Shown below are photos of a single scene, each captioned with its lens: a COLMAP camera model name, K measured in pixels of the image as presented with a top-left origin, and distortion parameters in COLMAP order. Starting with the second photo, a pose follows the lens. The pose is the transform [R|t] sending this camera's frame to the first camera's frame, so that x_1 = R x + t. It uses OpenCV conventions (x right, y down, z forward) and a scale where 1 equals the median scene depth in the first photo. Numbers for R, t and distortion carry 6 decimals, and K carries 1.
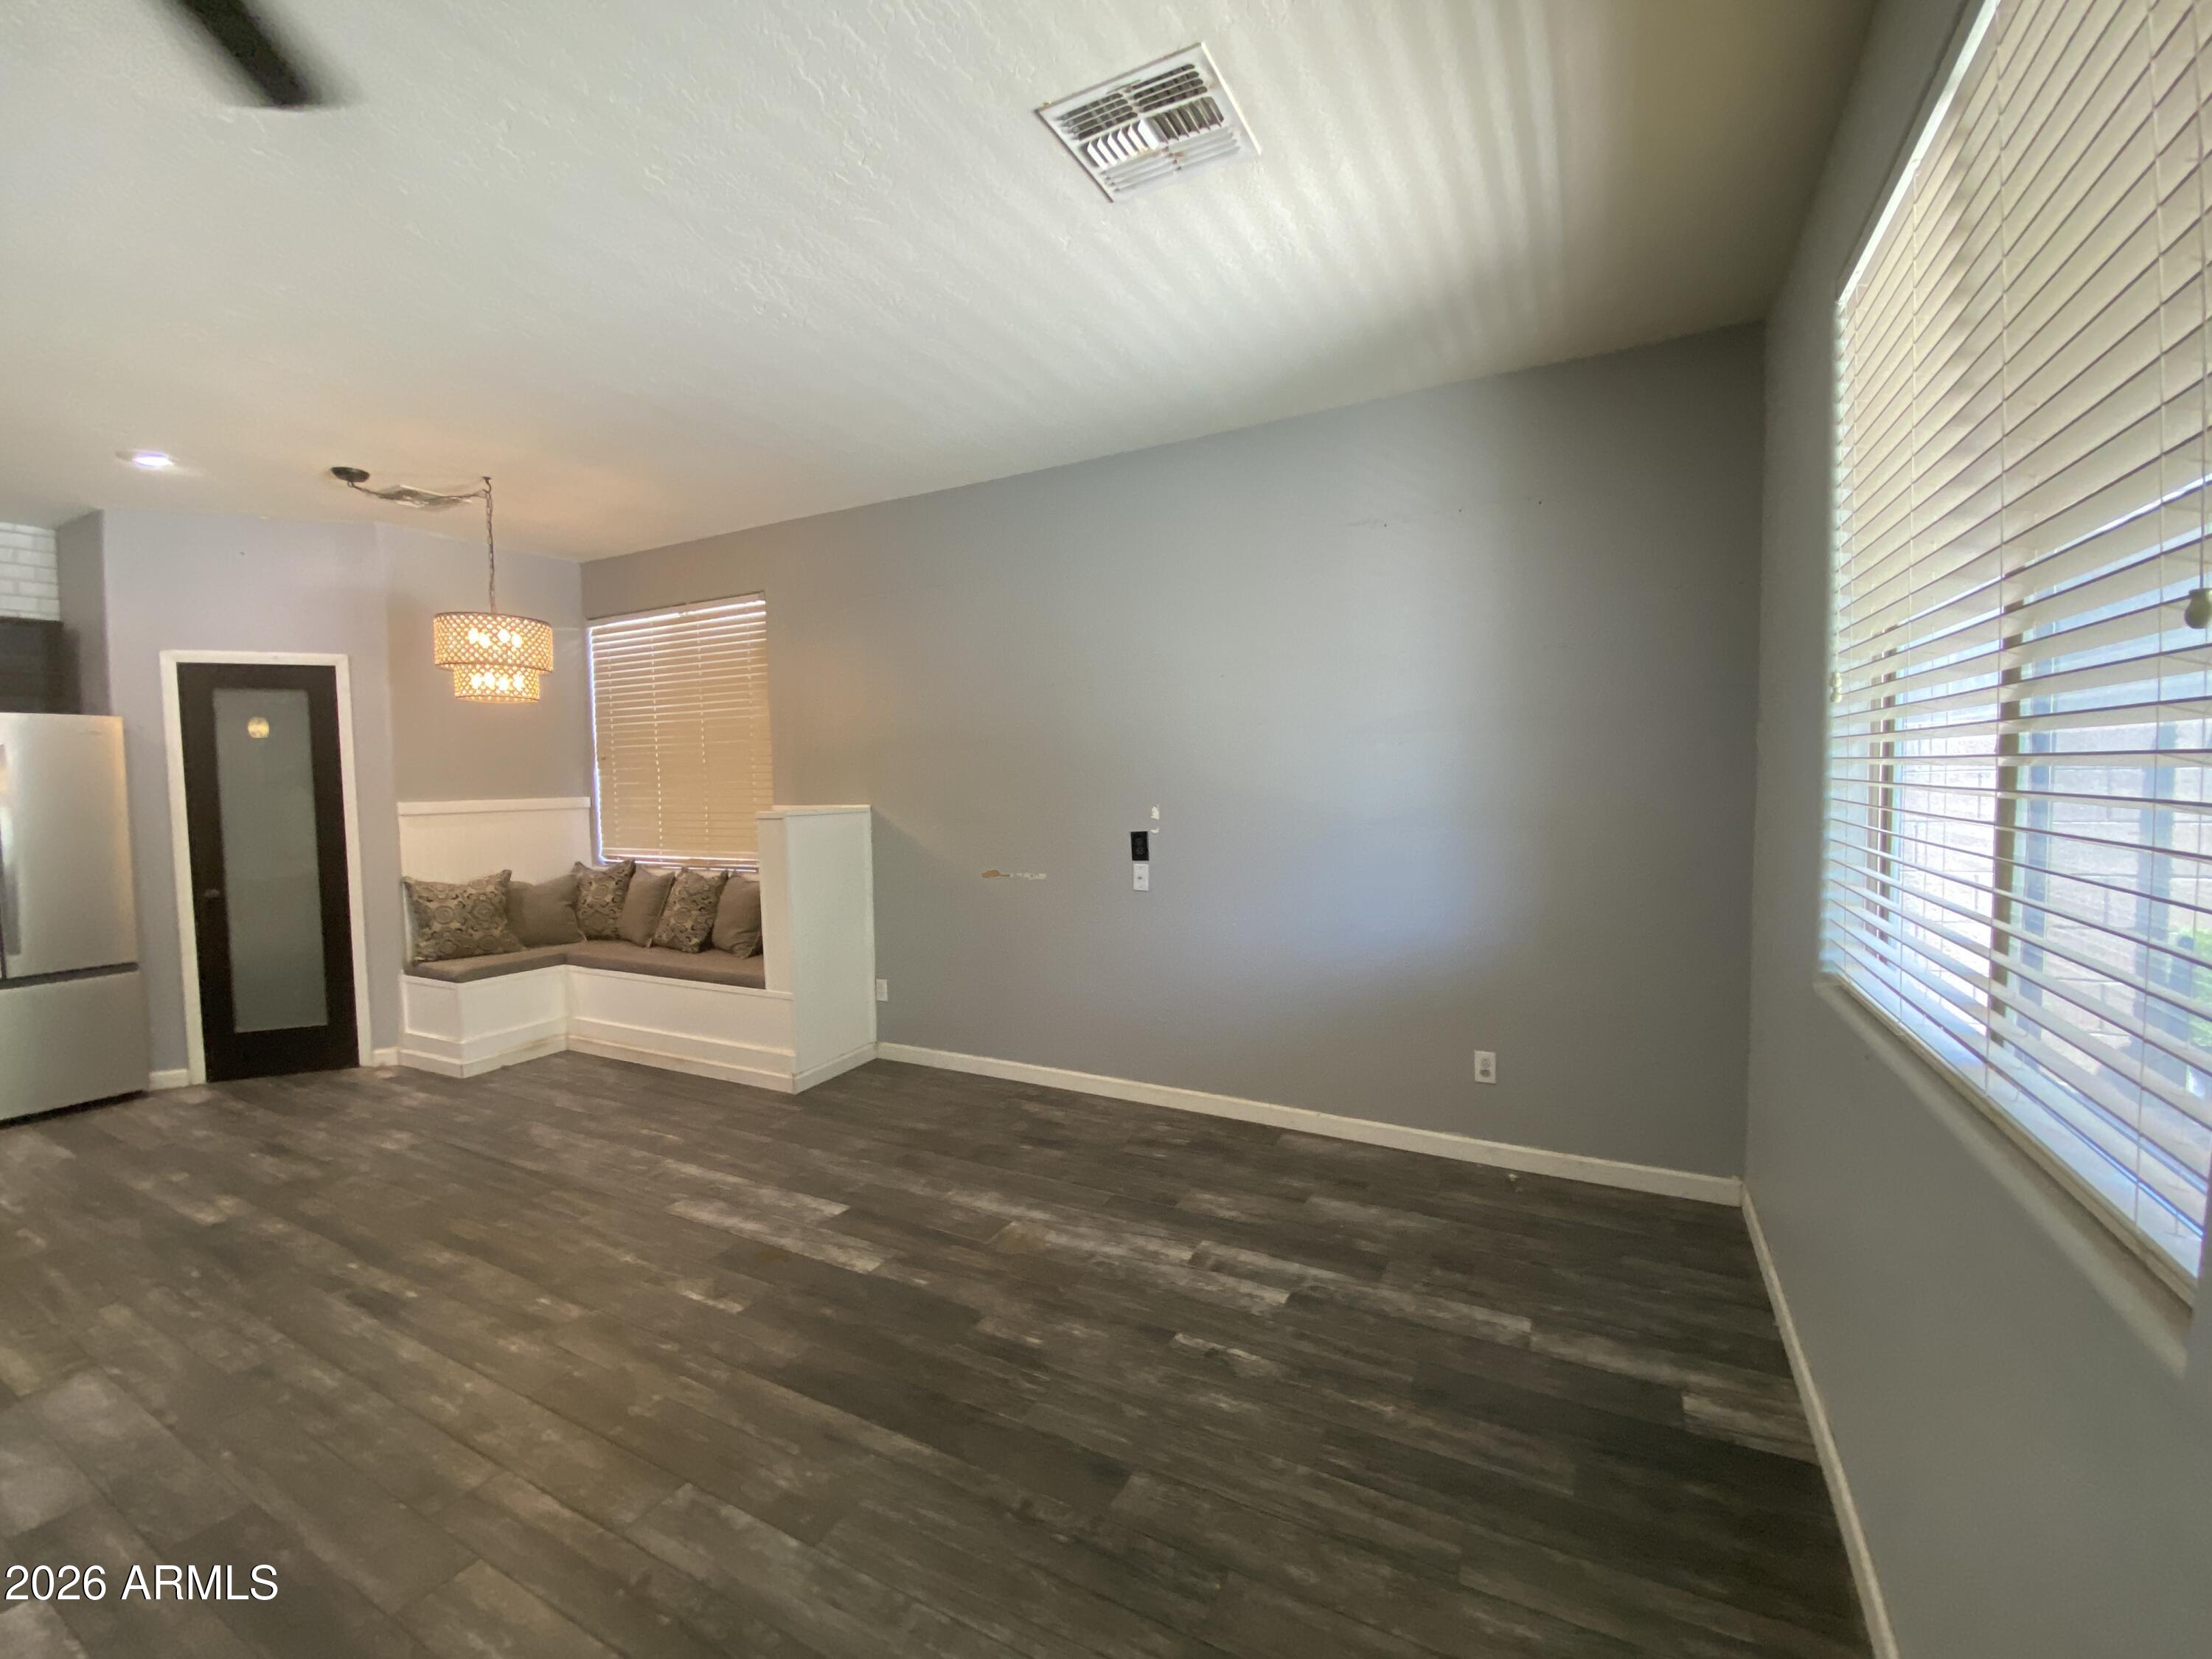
lens RADIAL K [[917.2, 0, 1101.6], [0, 917.2, 833.4], [0, 0, 1]] dist [0.025844, -0.025423]
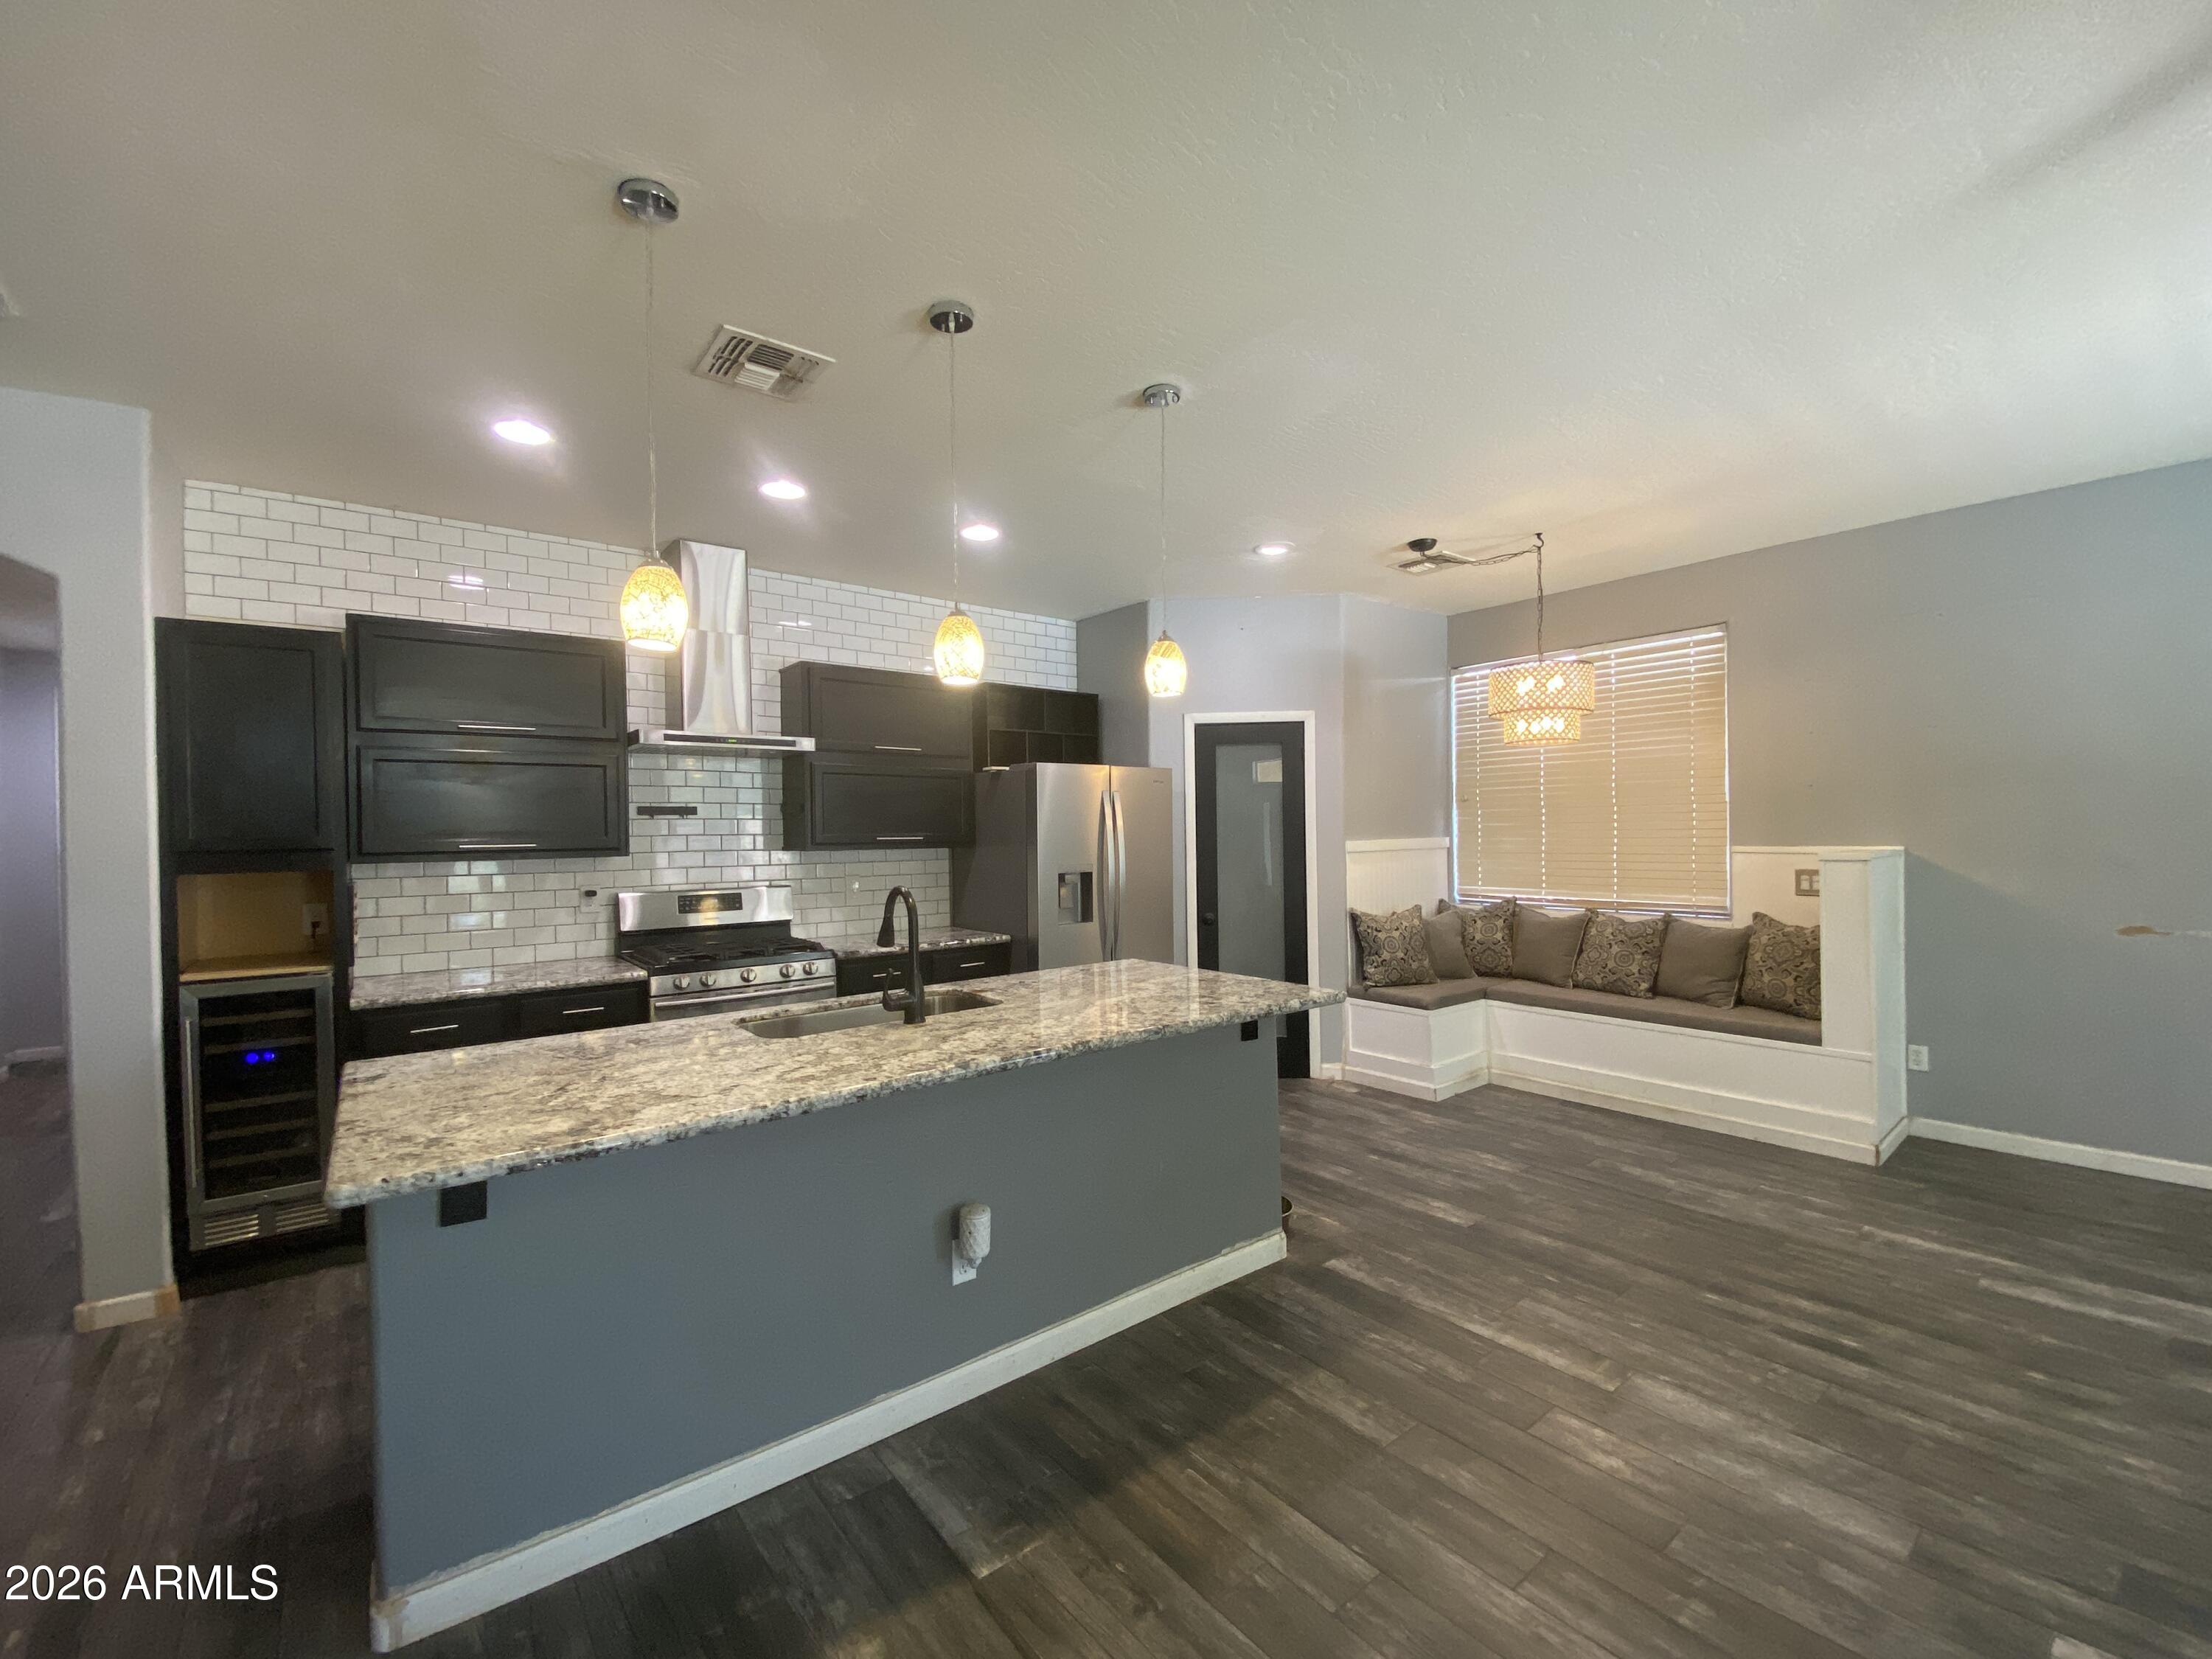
lens RADIAL K [[917.2, 0, 1101.6], [0, 917.2, 833.4], [0, 0, 1]] dist [0.025844, -0.025423]
pose [[0.914954, 0.002789, -0.403548, -0.756153], [-0.022514, 0.998772, -0.044142, 0.016323], [0.402929, 0.049473, 0.913893, -0.163531]]
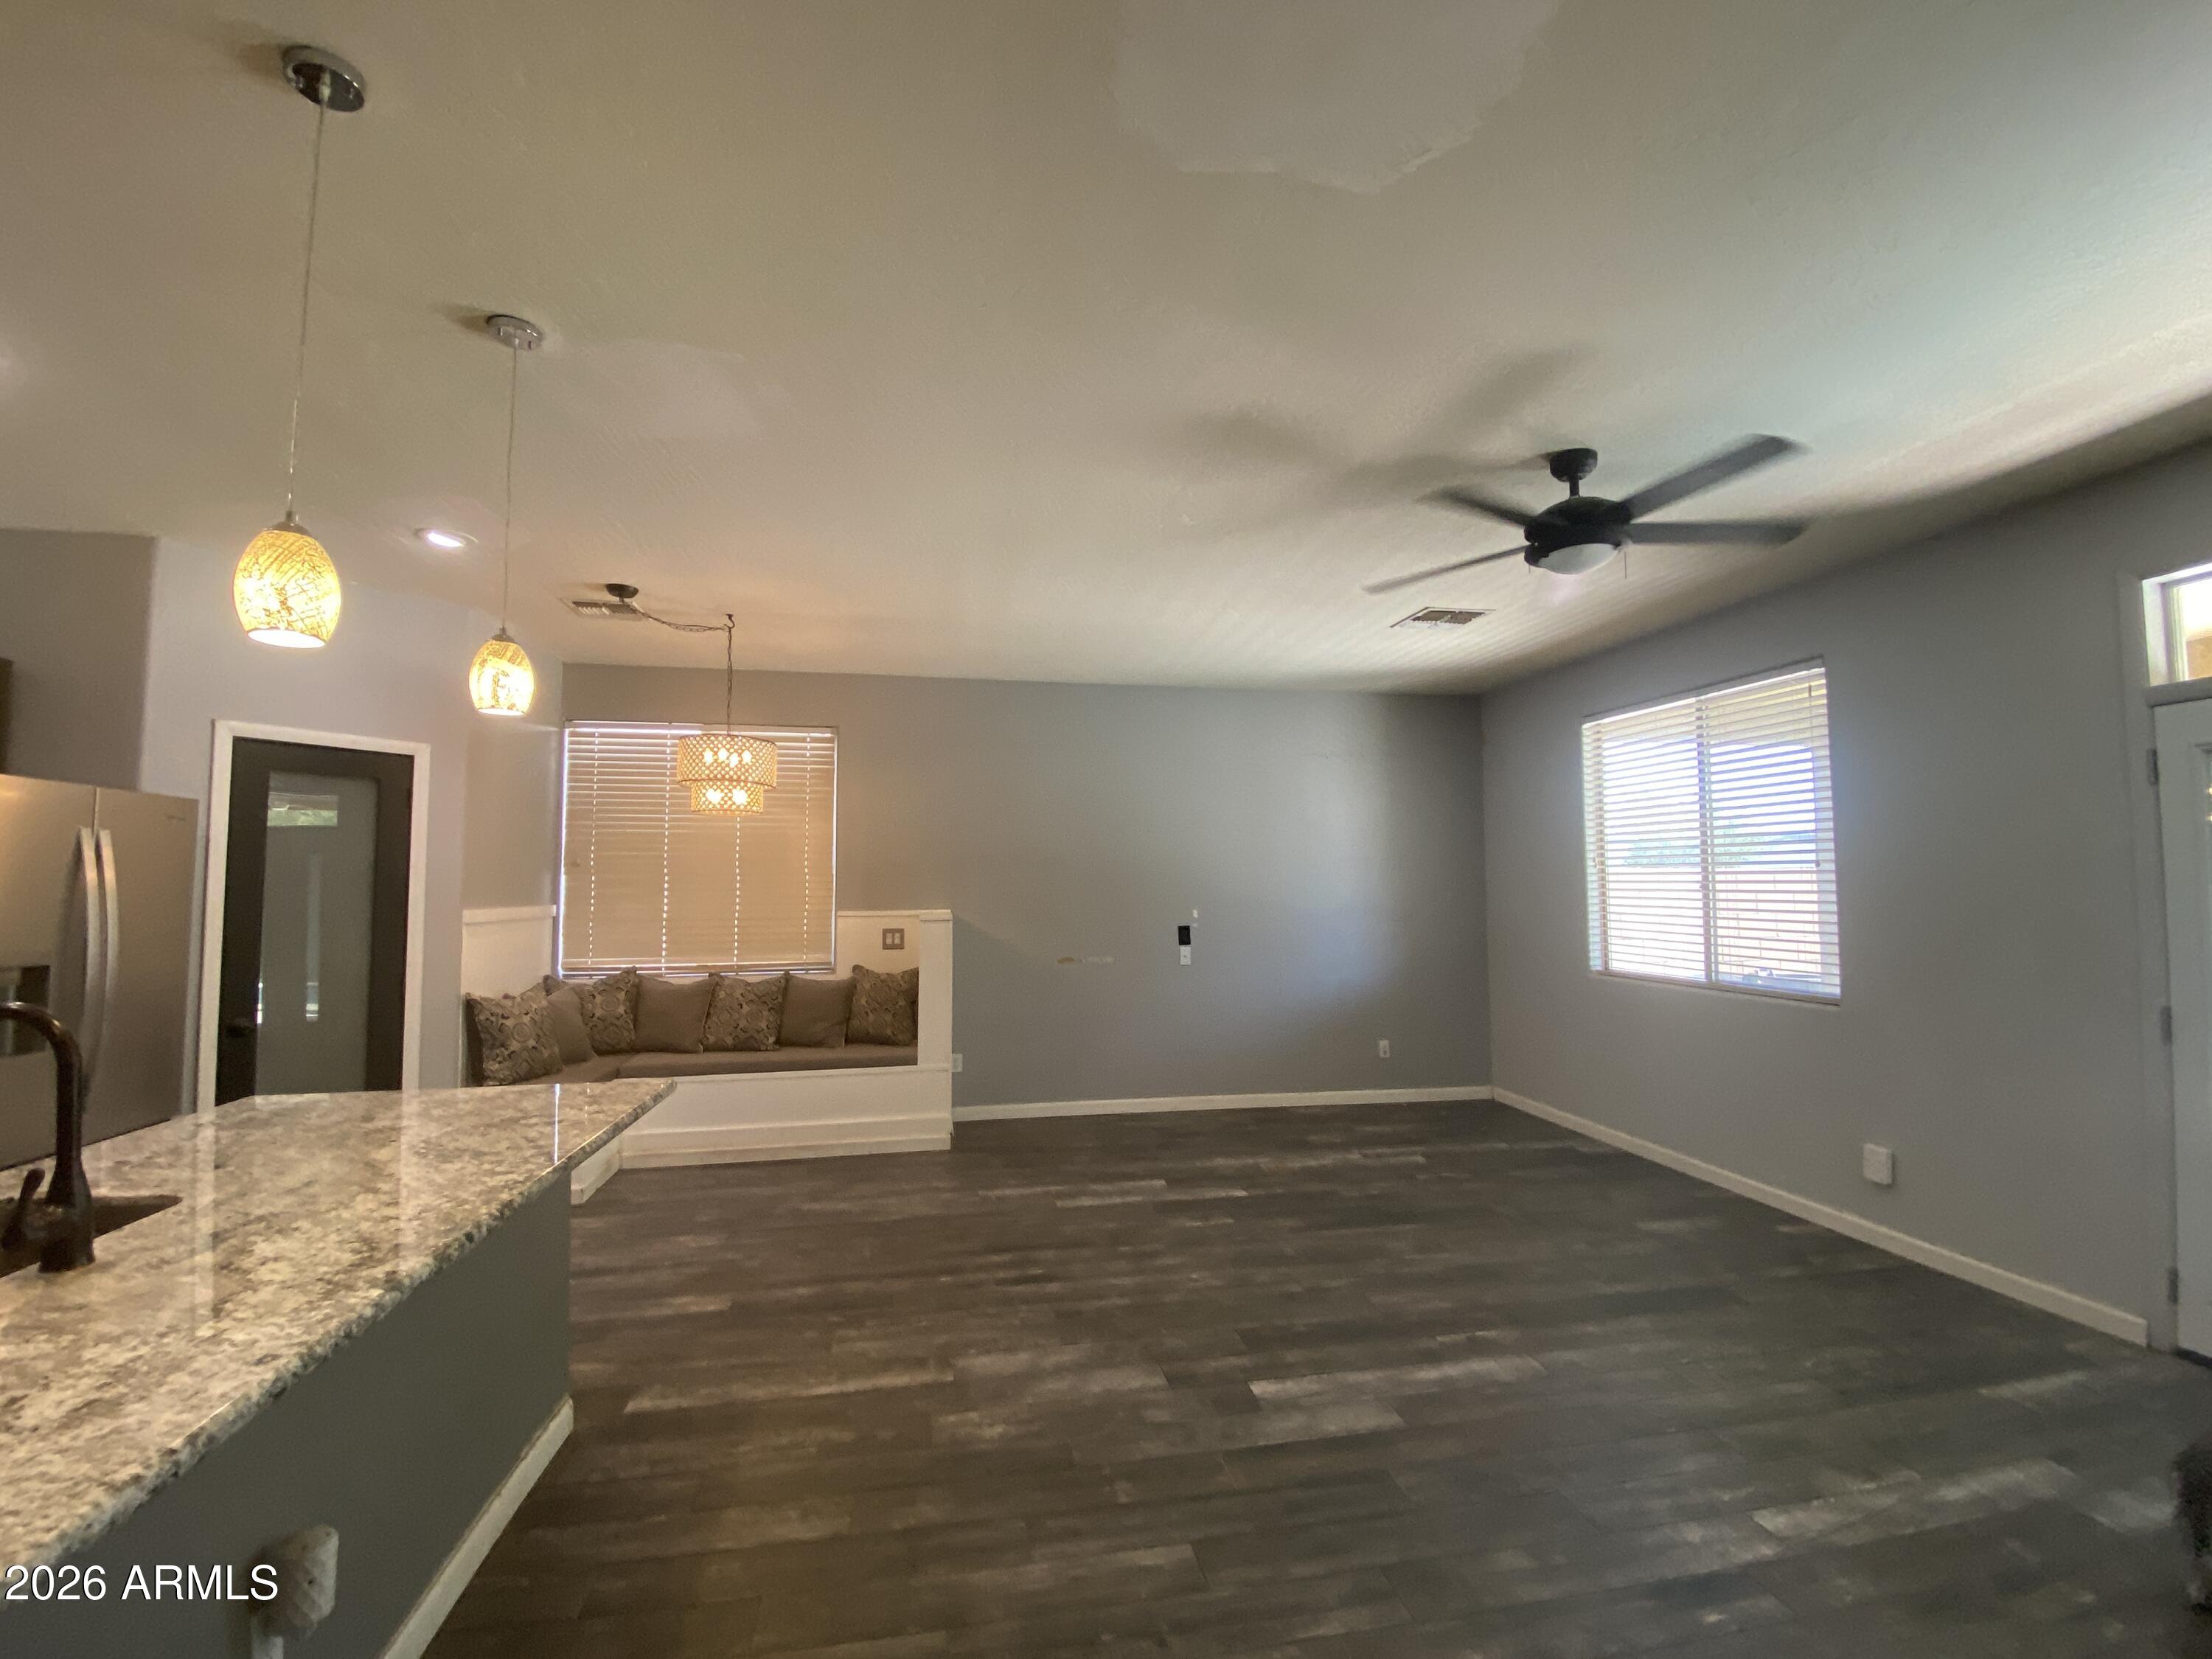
lens RADIAL K [[917.2, 0, 1101.6], [0, 917.2, 833.4], [0, 0, 1]] dist [0.025844, -0.025423]
pose [[0.786391, 0.047681, 0.615886, -1.068659], [0.028587, 0.993139, -0.113389, 0.015427], [-0.617067, 0.106774, 0.779633, -0.122164]]
